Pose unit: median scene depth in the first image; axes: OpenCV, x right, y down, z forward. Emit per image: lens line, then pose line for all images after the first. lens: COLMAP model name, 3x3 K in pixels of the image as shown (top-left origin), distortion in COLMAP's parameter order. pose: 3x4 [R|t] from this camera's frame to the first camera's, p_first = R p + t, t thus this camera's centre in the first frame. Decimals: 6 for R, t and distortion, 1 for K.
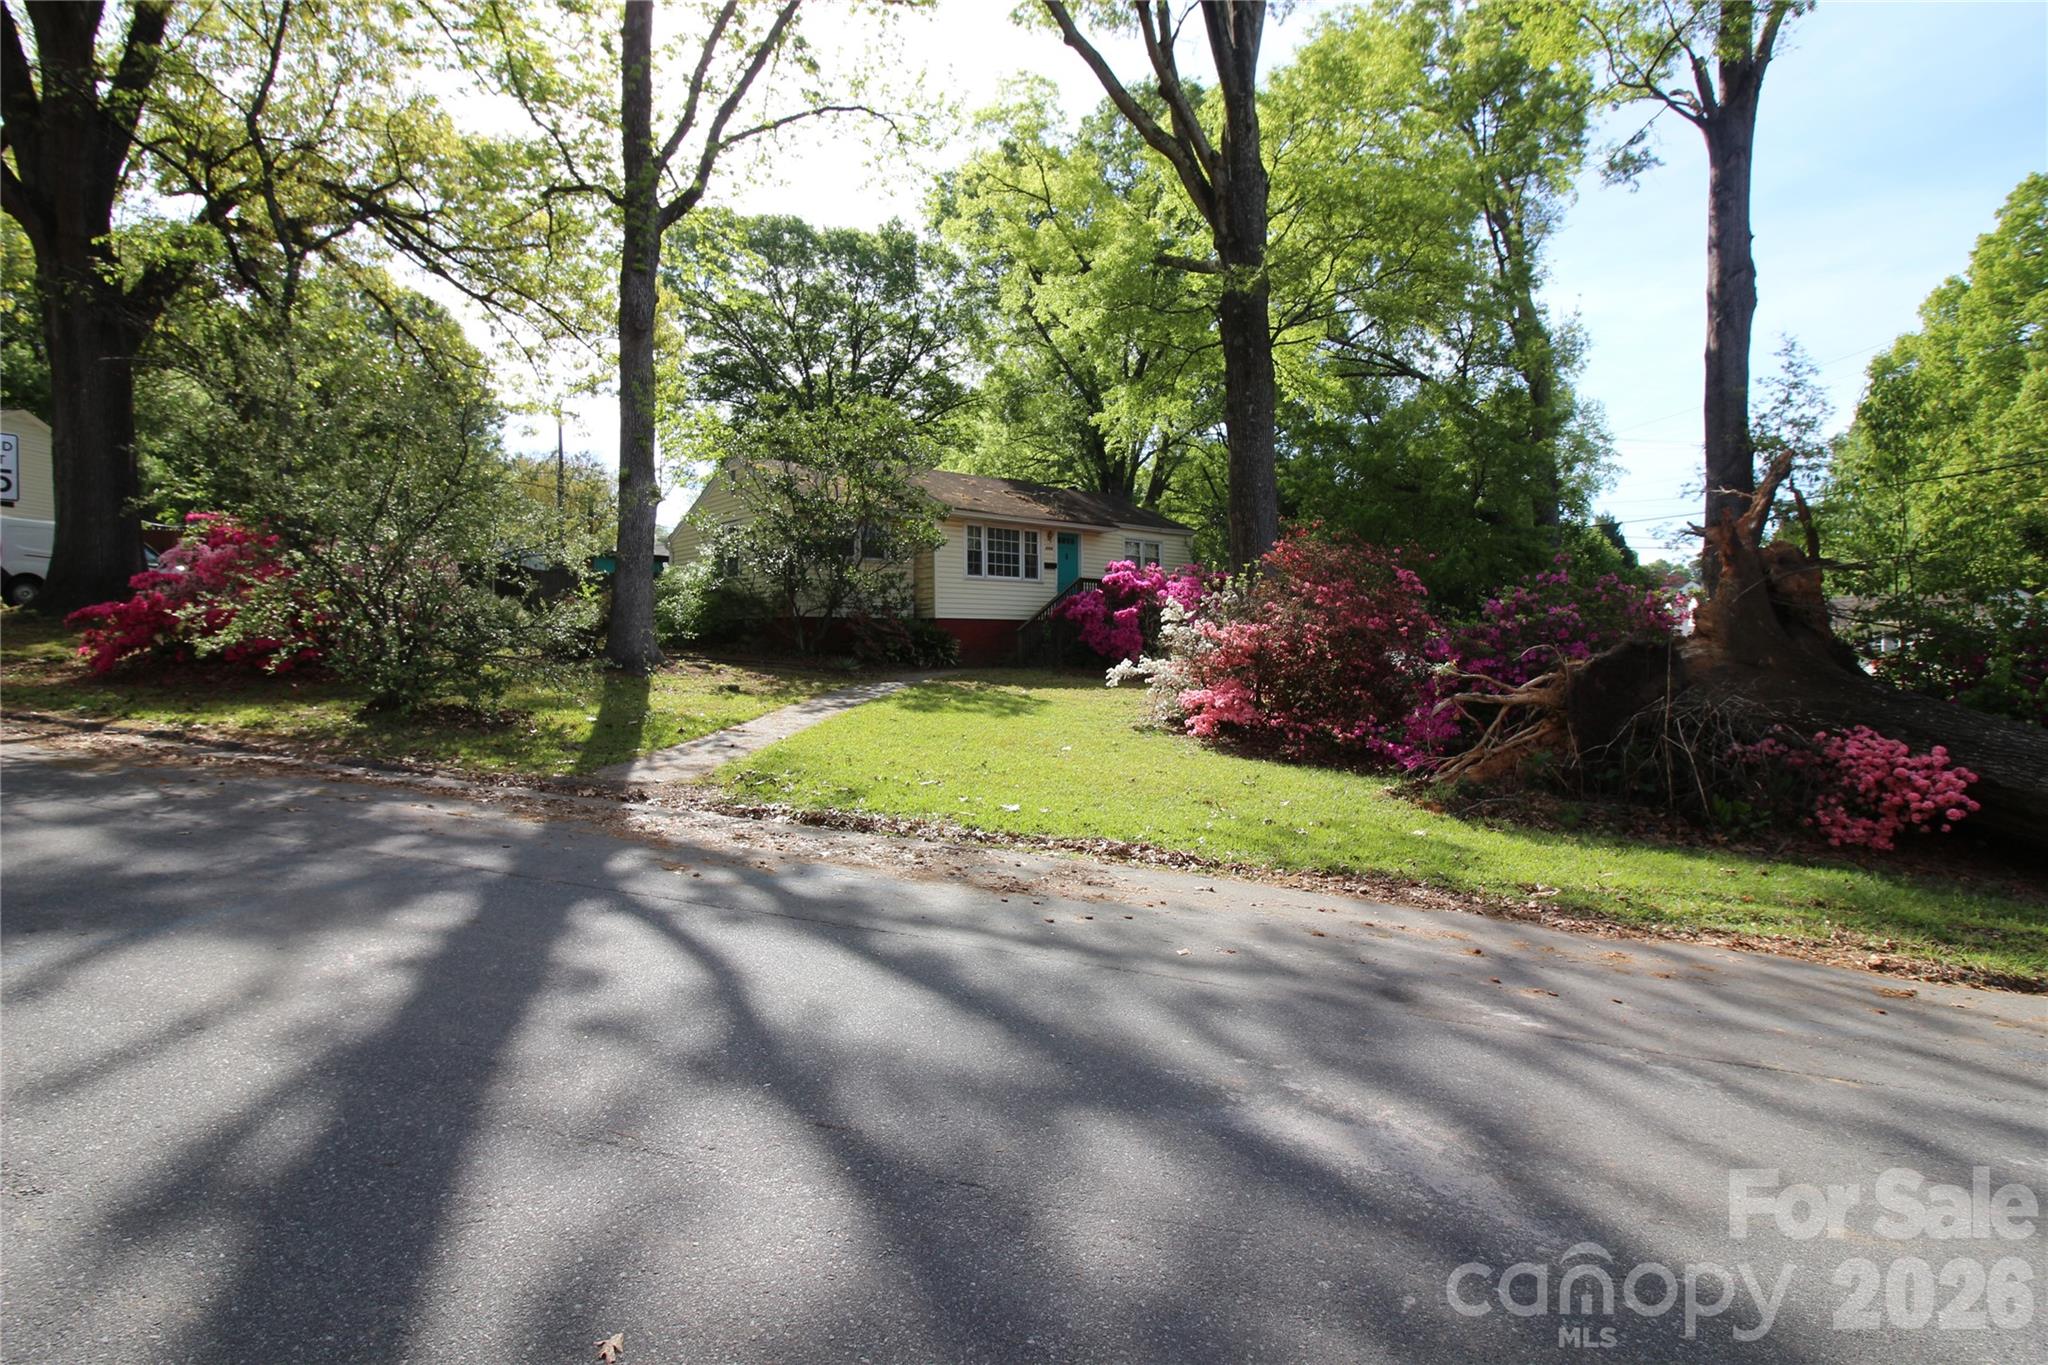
lens RADIAL K [[968.1, 0, 1022.7], [0, 968.1, 677.2], [0, 0, 1]] dist [-0.010965, -0.007643]
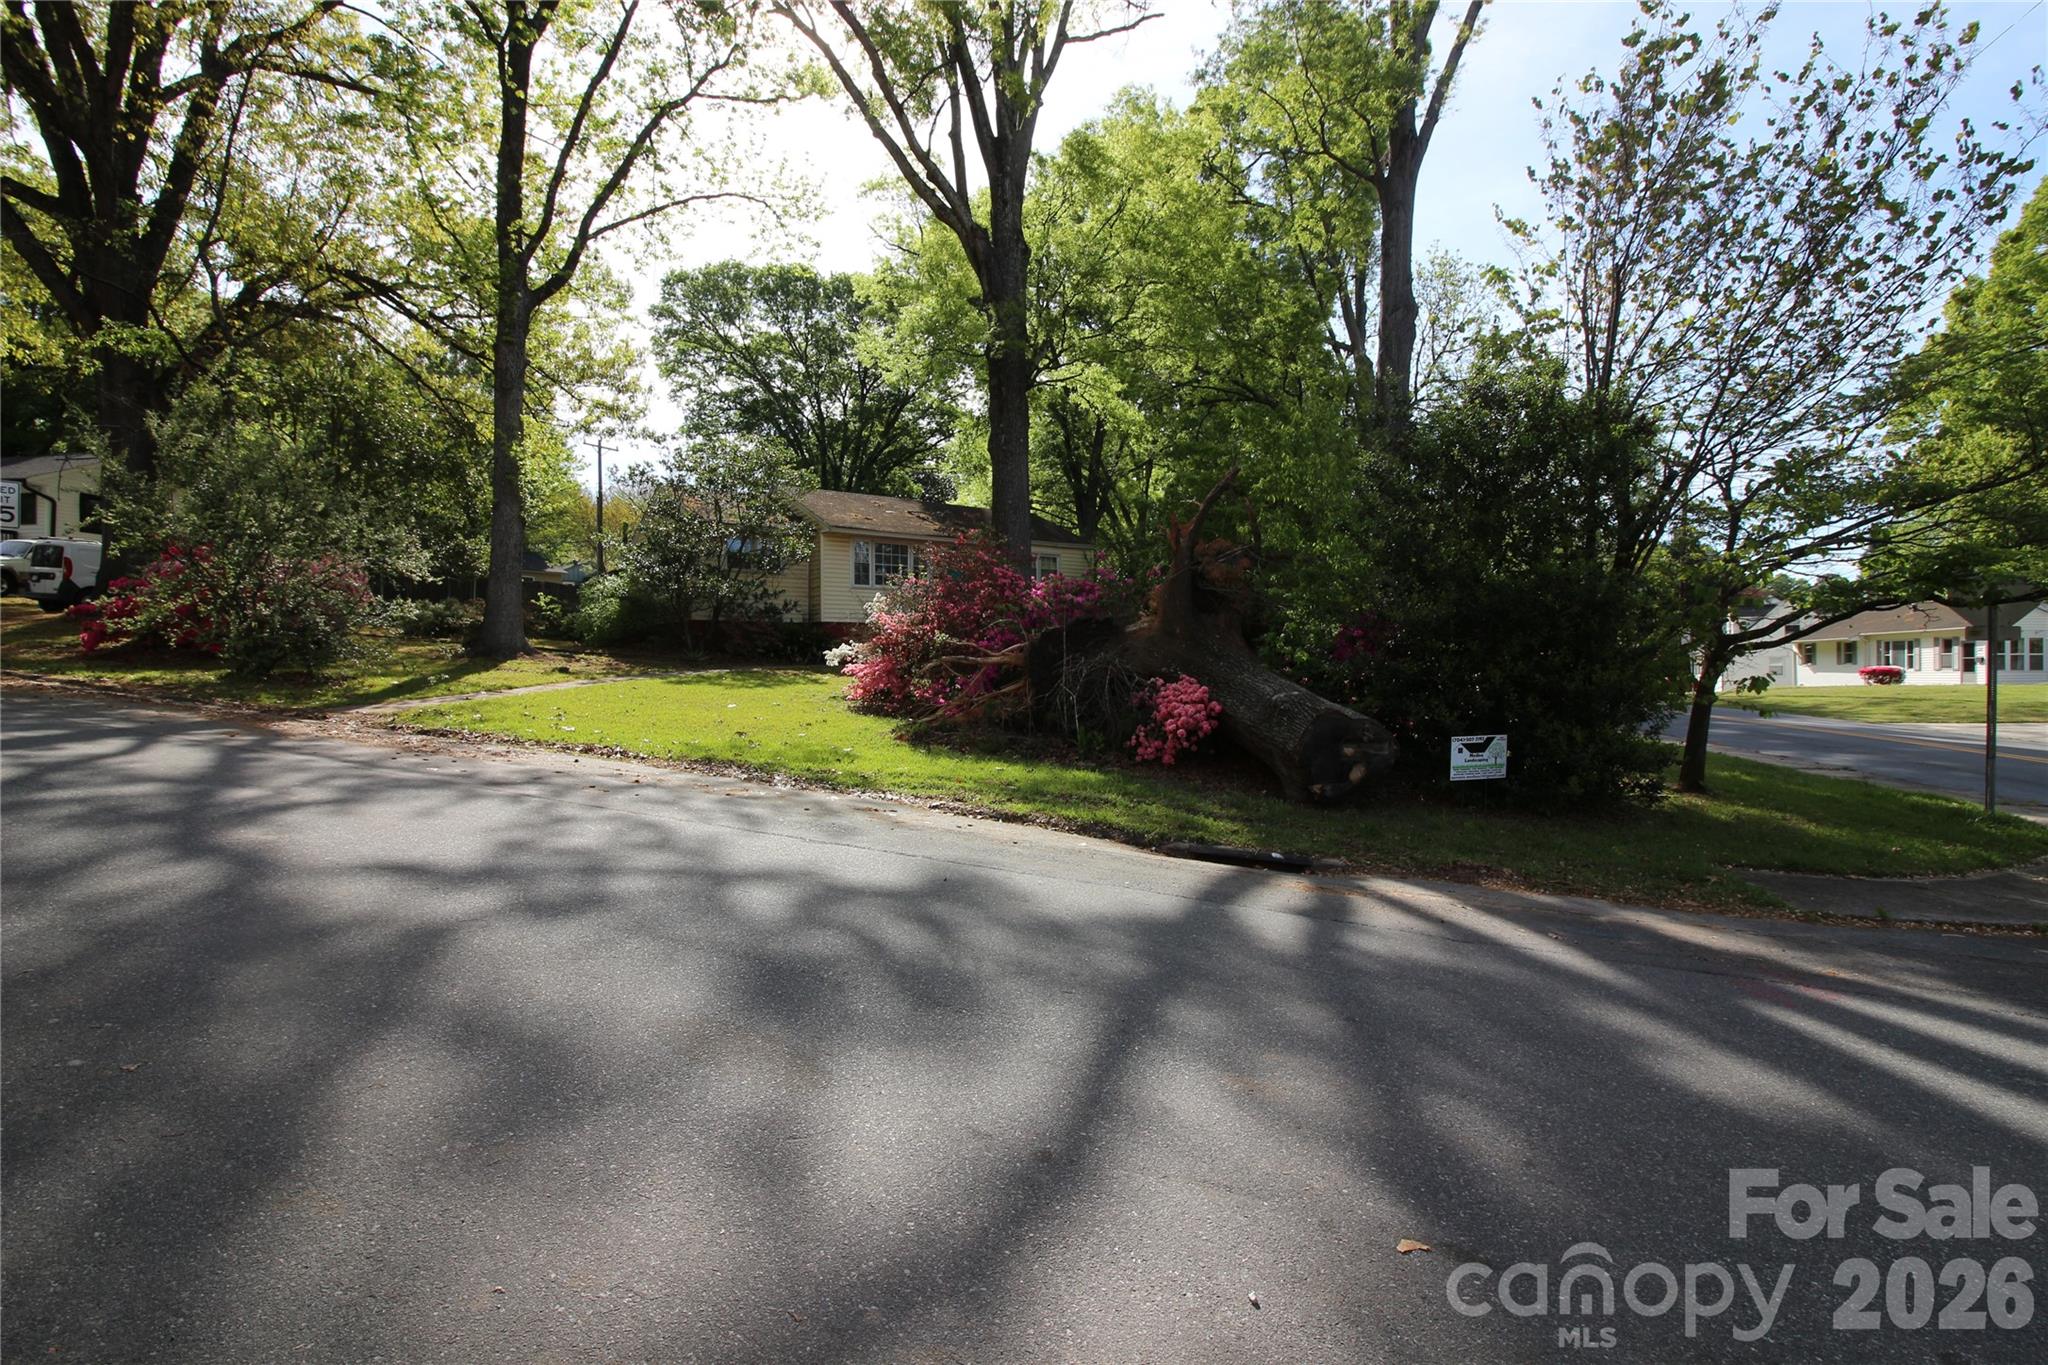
lens RADIAL K [[968.1, 0, 1029.2], [0, 968.1, 679.5], [0, 0, 1]] dist [-0.010965, -0.007643]
pose [[0.994710, 0.002710, -0.102691, 0.264739], [-0.004734, 0.999799, -0.019476, 0.028124], [0.102617, 0.019859, 0.994523, -0.114404]]
